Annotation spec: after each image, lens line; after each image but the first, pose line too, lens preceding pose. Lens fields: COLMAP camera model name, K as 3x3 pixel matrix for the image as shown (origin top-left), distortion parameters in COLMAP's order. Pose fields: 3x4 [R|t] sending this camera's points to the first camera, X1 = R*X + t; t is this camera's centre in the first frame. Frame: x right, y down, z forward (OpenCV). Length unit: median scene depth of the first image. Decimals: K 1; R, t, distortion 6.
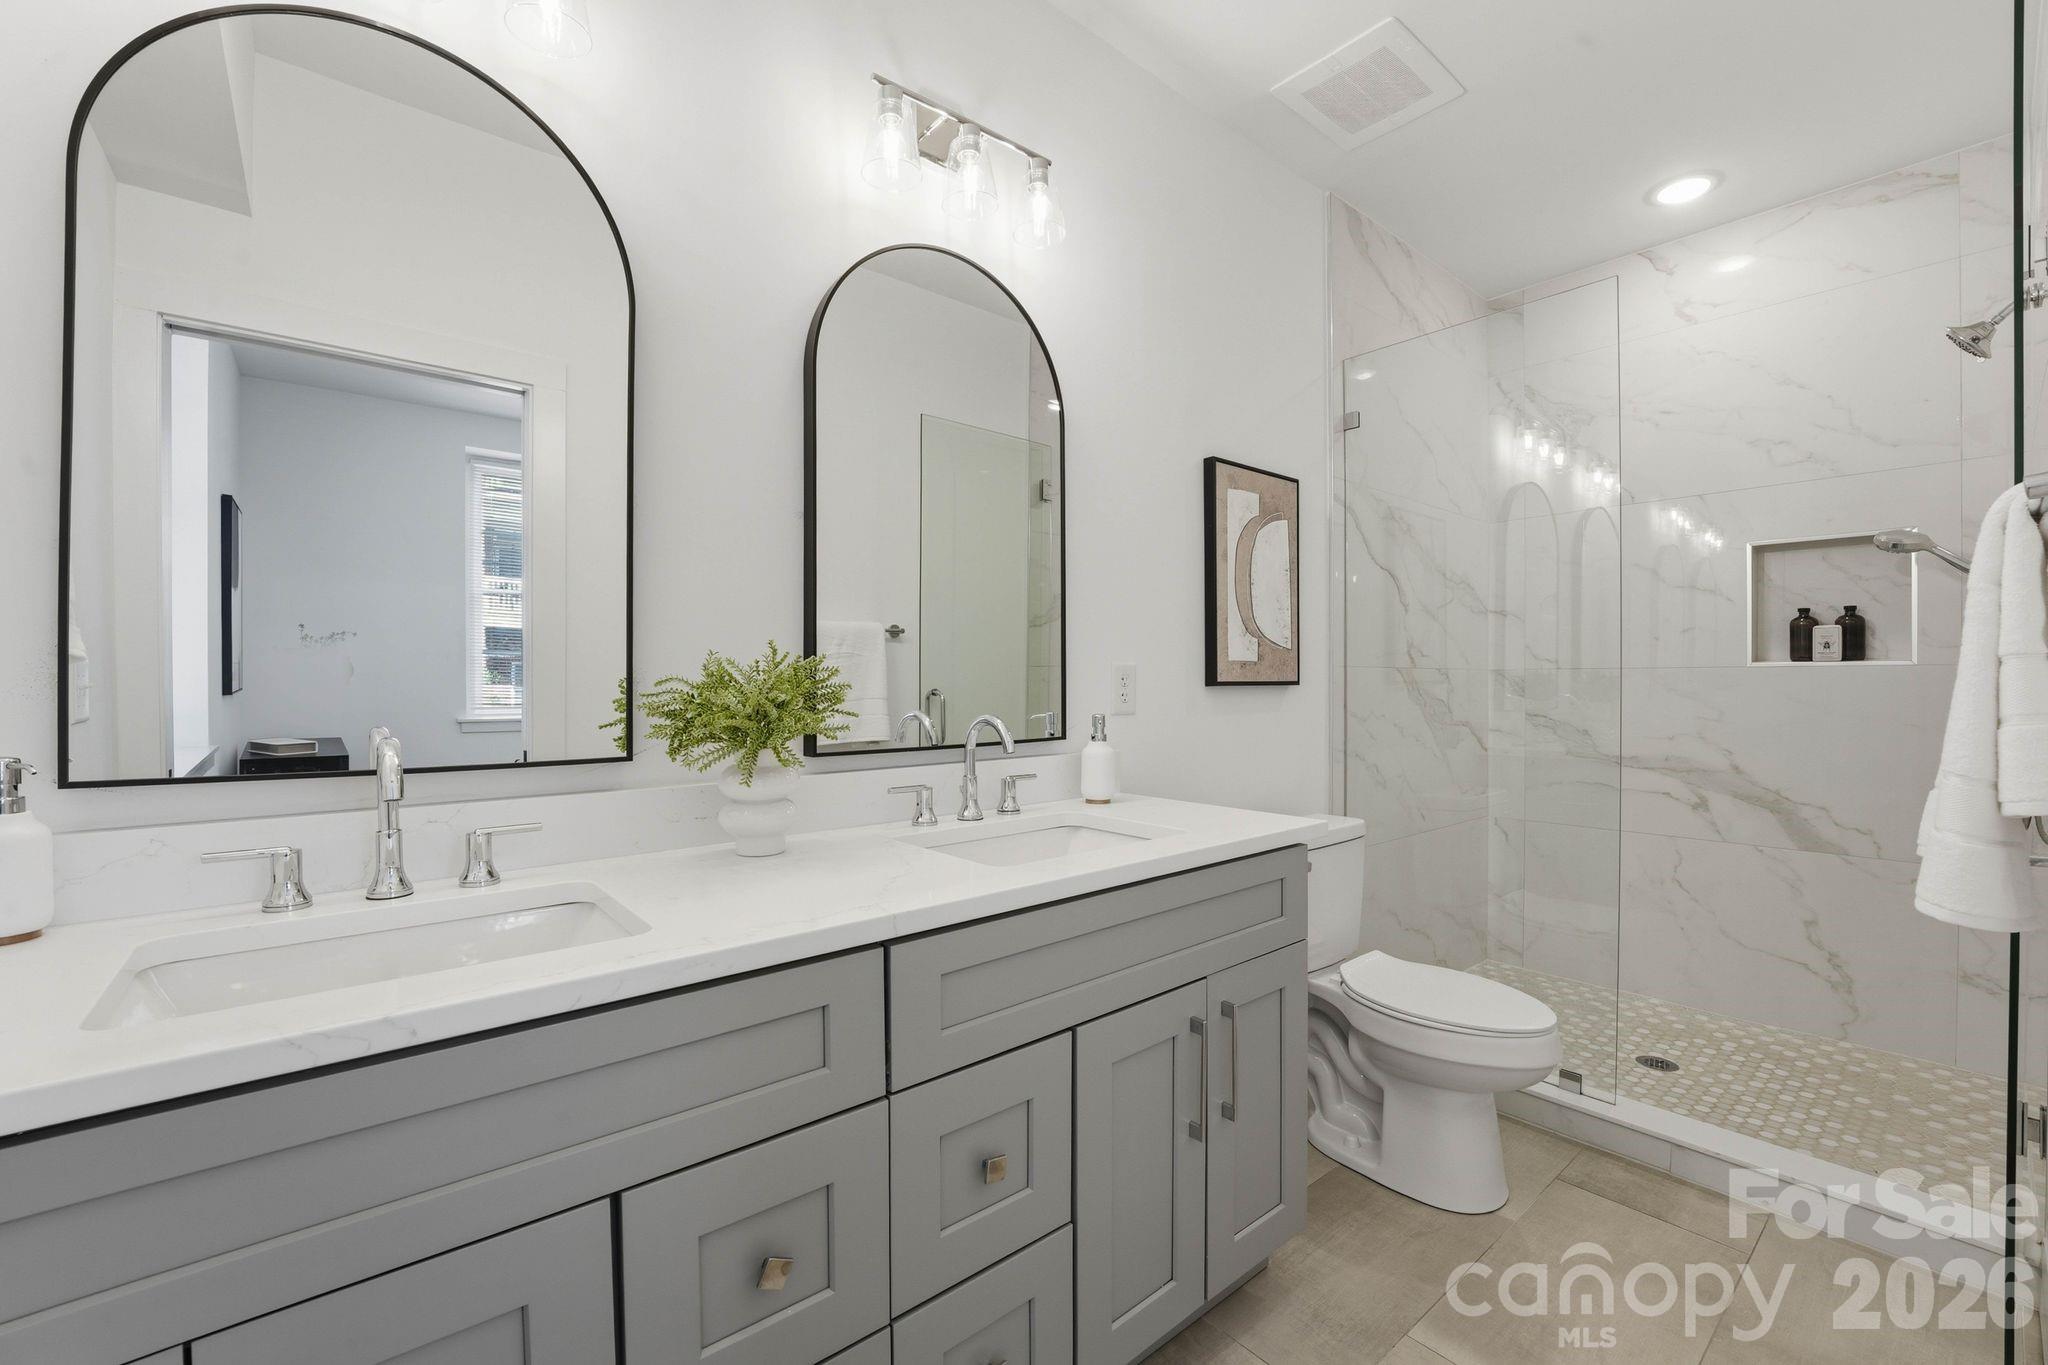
lens RADIAL K [[875.3, 0, 1024.0], [0, 875.3, 682.5], [0, 0, 1]] dist [-0.033055, 0.005693]
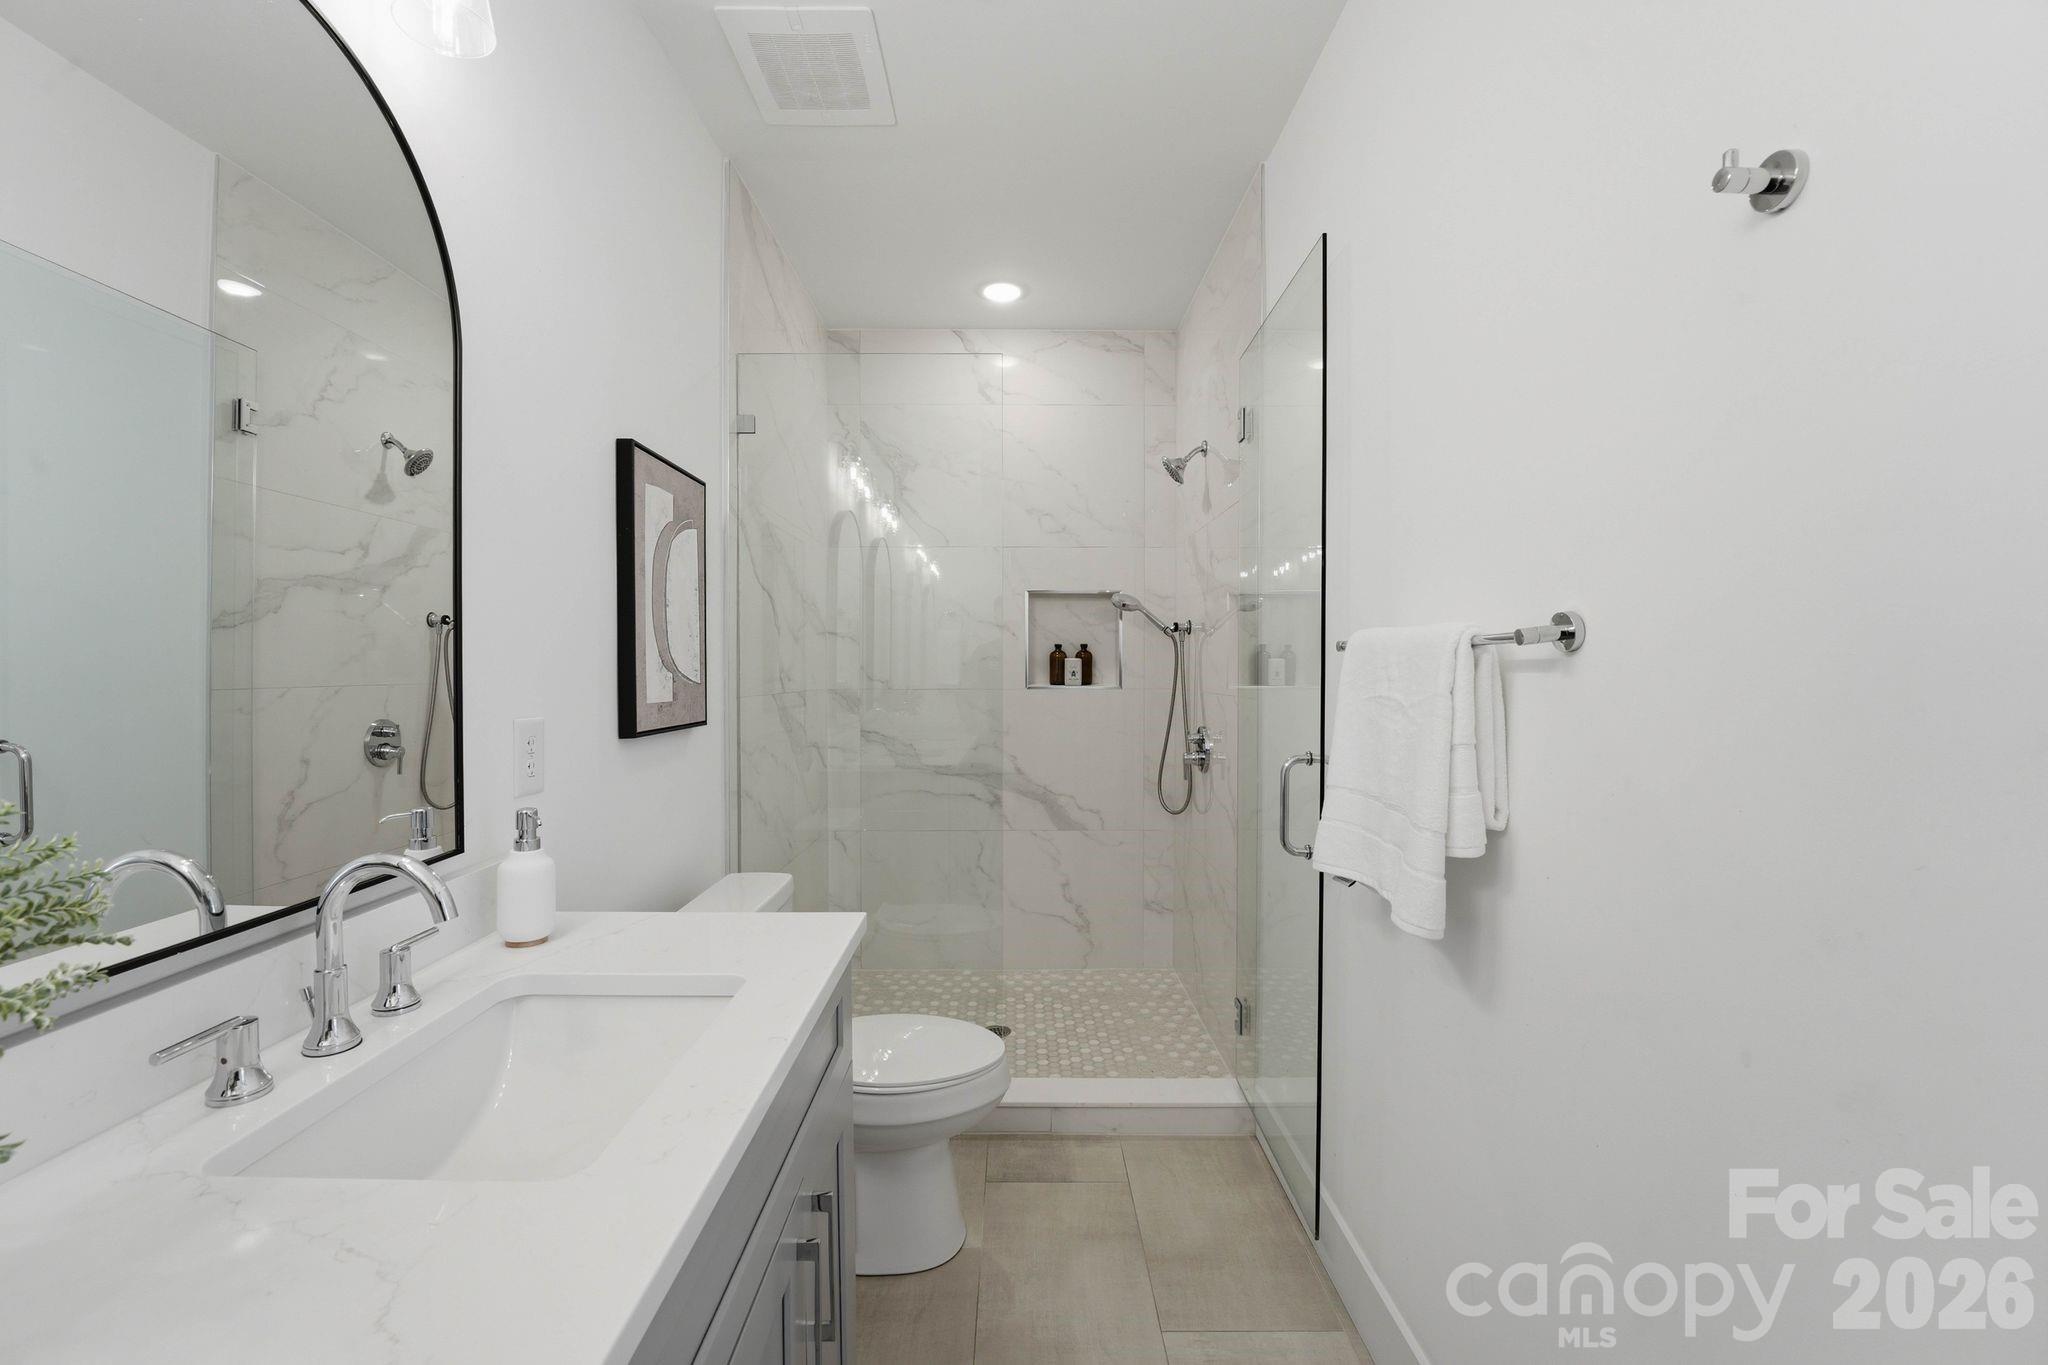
lens RADIAL K [[844.7, 0, 1027.8], [0, 844.7, 673.2], [0, 0, 1]] dist [-0.029347, -0.000176]
pose [[0.621599, -0.004193, 0.783324, -0.132072], [-0.003587, 0.999960, 0.008199, -0.055541], [-0.783327, -0.007906, 0.621559, 0.245524]]
